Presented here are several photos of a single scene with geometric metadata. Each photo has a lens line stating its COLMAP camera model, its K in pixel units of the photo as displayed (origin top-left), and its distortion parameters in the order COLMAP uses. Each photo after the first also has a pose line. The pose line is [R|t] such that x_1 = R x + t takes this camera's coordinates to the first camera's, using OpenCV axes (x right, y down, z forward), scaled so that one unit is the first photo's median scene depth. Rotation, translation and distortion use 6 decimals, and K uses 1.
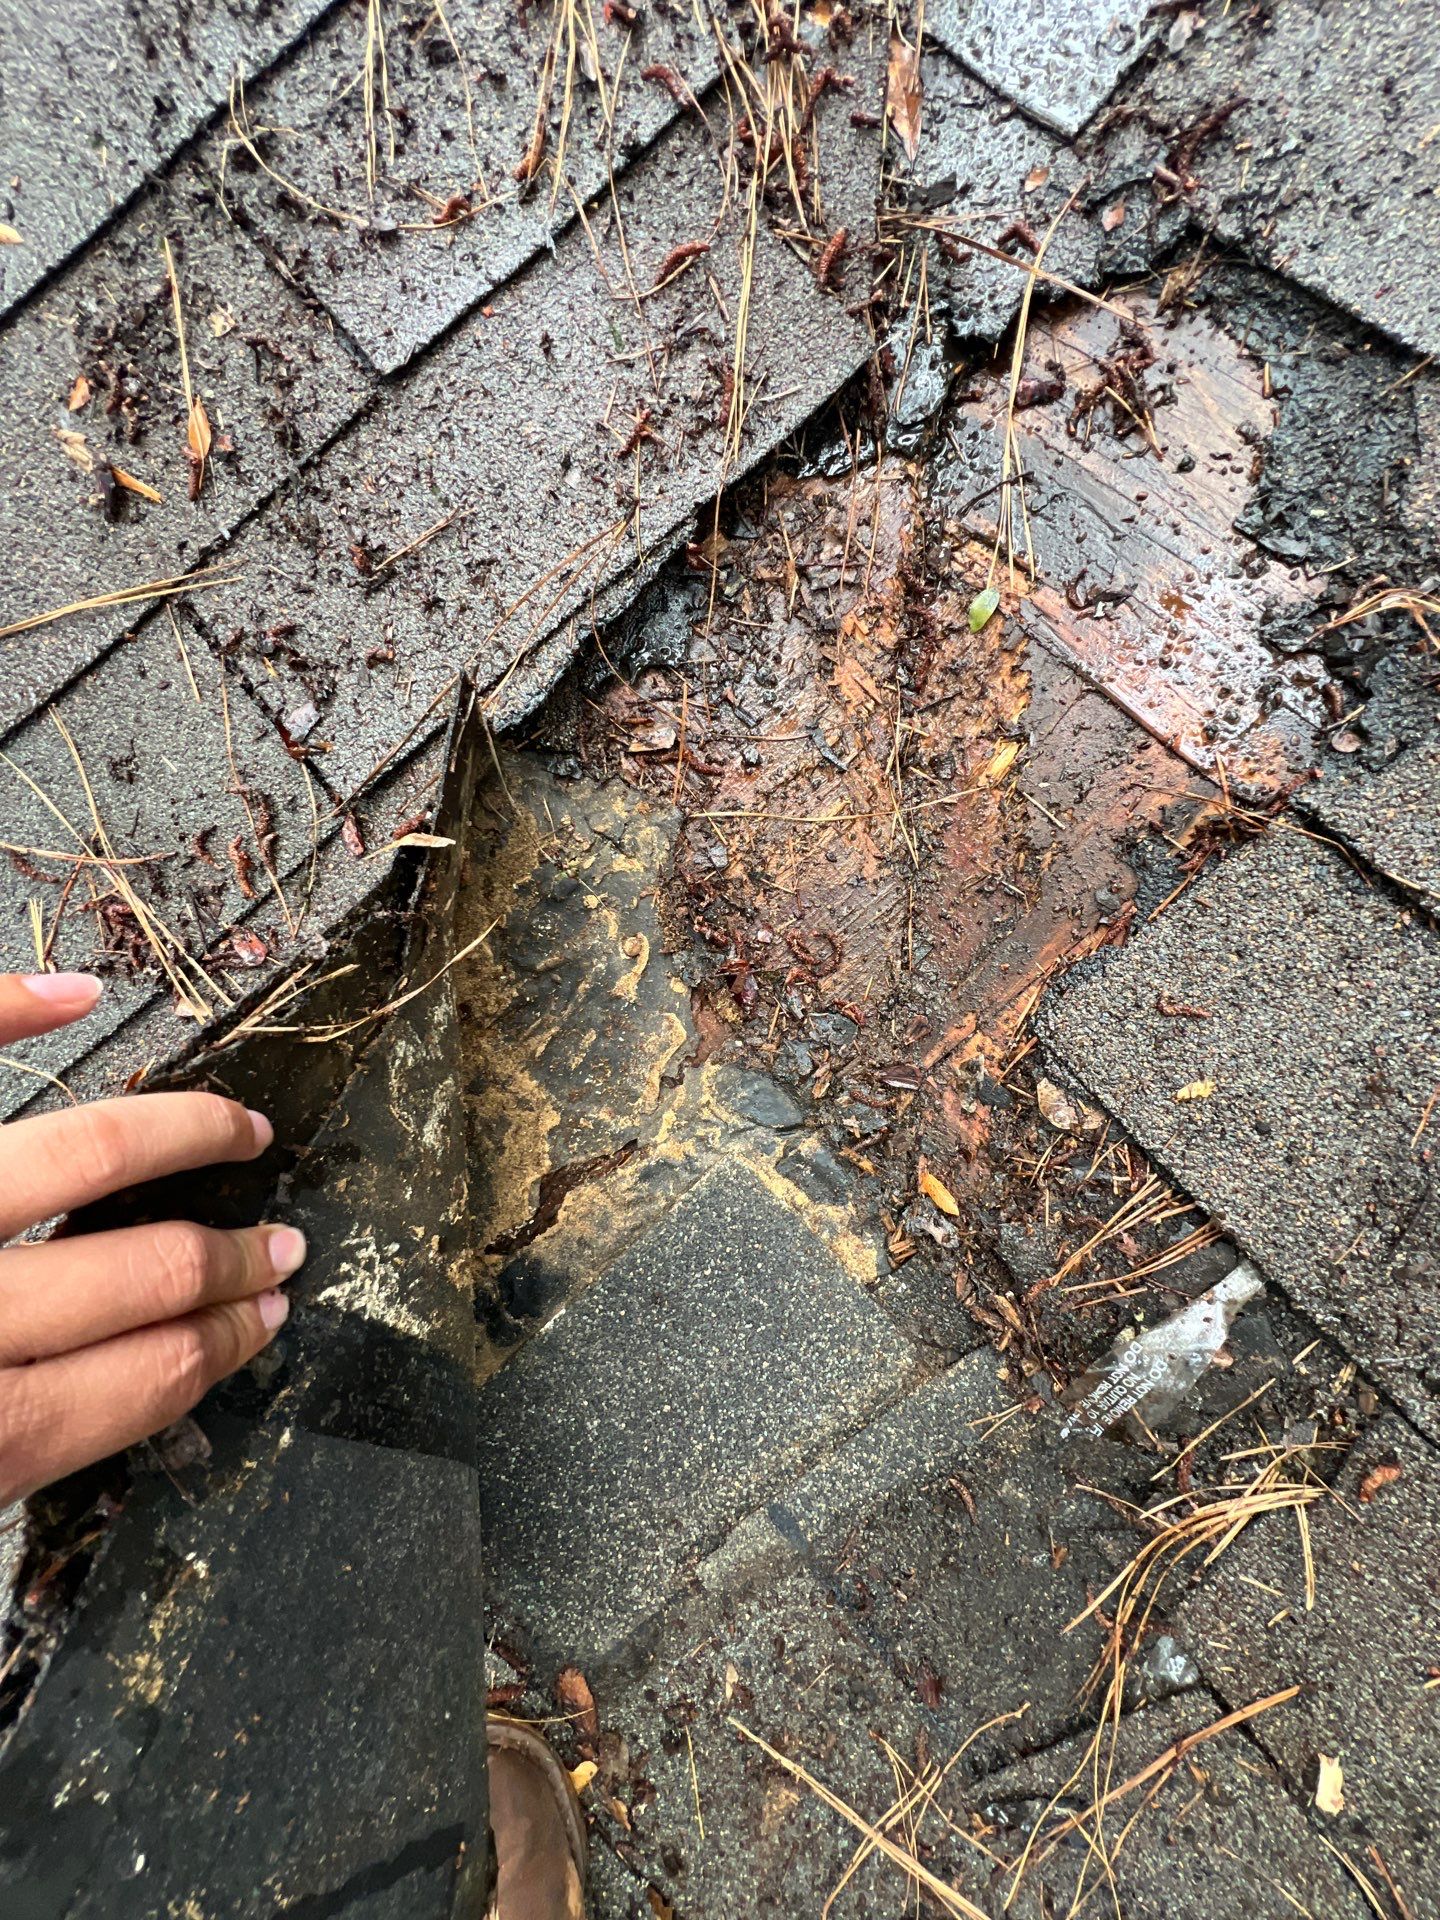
lens RADIAL K [[766.9, 0, 717.9], [0, 766.9, 960.2], [0, 0, 1]] dist [-0.002412, 0.000144]
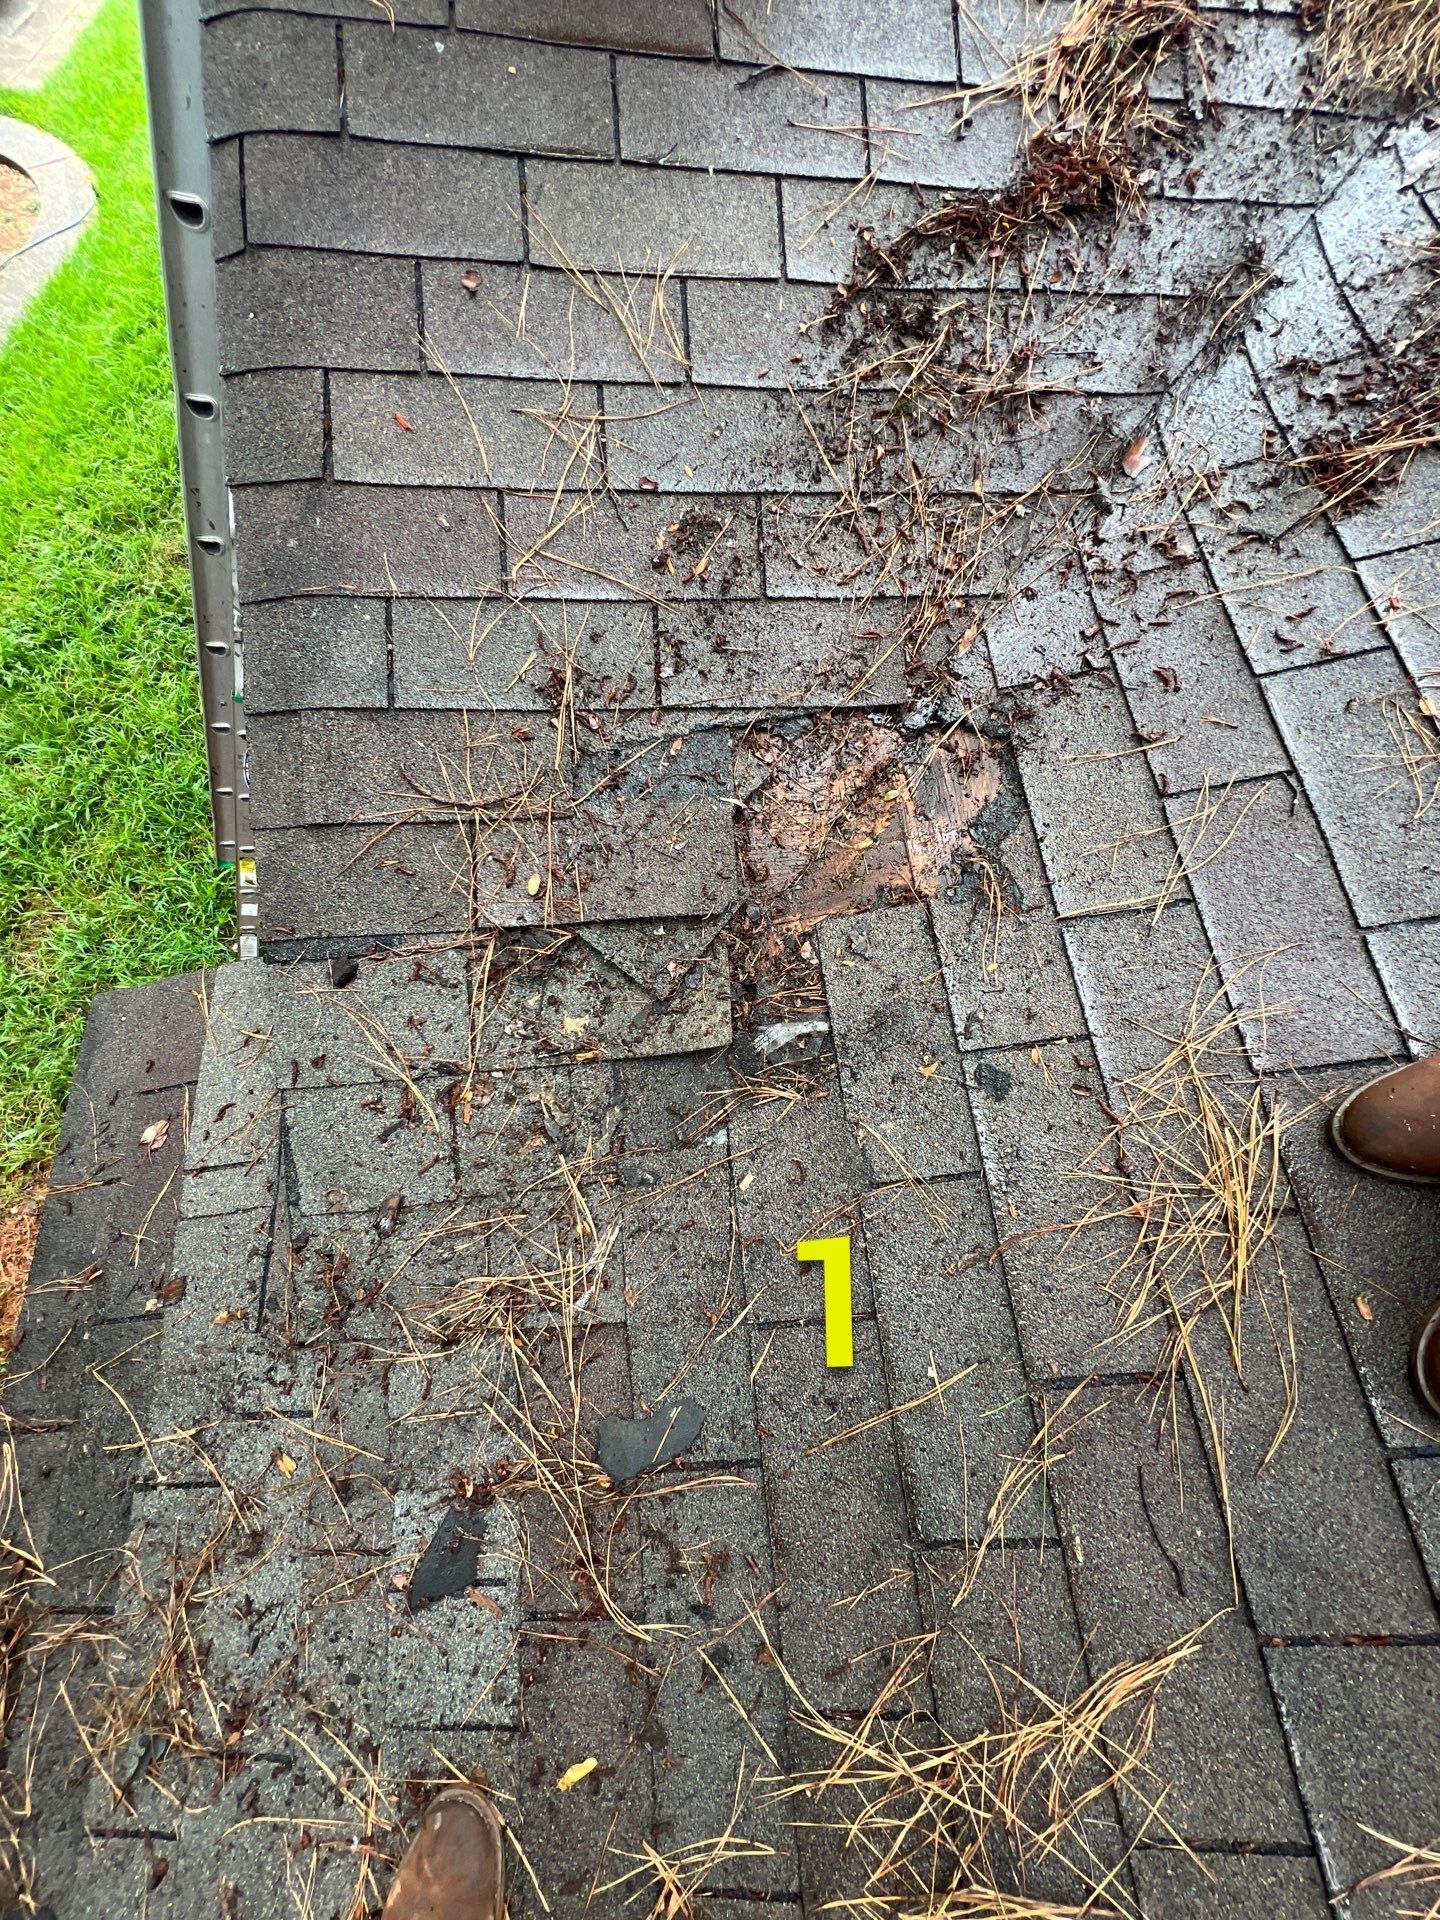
lens RADIAL K [[766.9, 0, 722.1], [0, 766.9, 958.4], [0, 0, 1]] dist [-0.002412, 0.000144]
pose [[0.794785, 0.604436, 0.054525, 0.074672], [-0.591896, 0.791861, -0.150380, 0.763196], [-0.134071, 0.087247, 0.987124, -1.551327]]
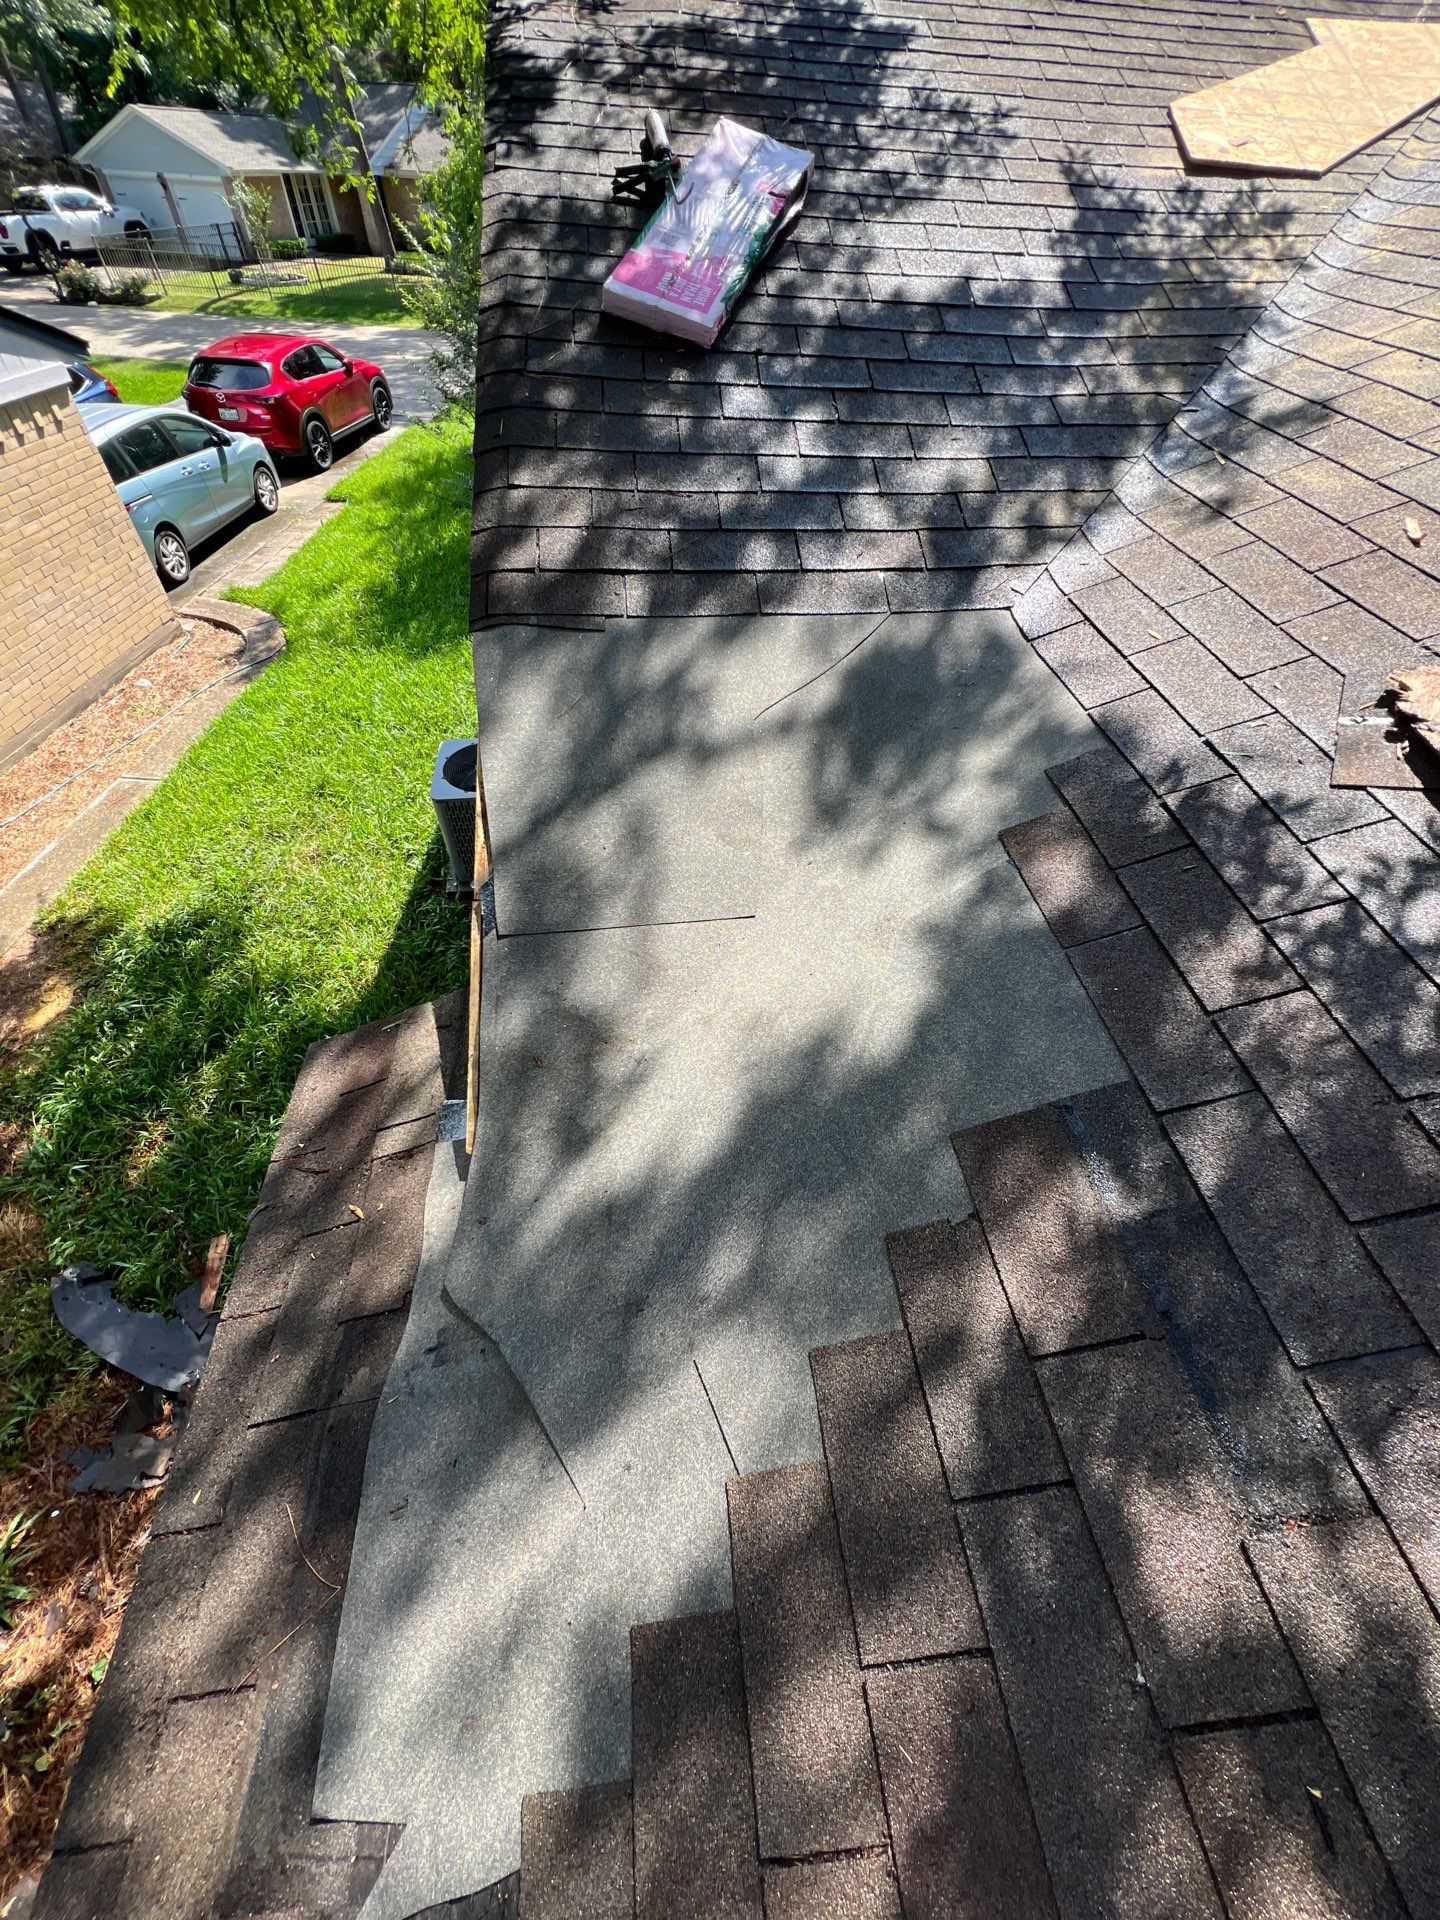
lens RADIAL K [[766.9, 0, 721.1], [0, 766.9, 958.5], [0, 0, 1]] dist [-0.002412, 0.000144]
pose [[0.817860, 0.541809, -0.193772, 0.972920], [-0.569980, 0.716636, -0.401940, 2.198641], [-0.078911, 0.439177, 0.894928, -2.659676]]
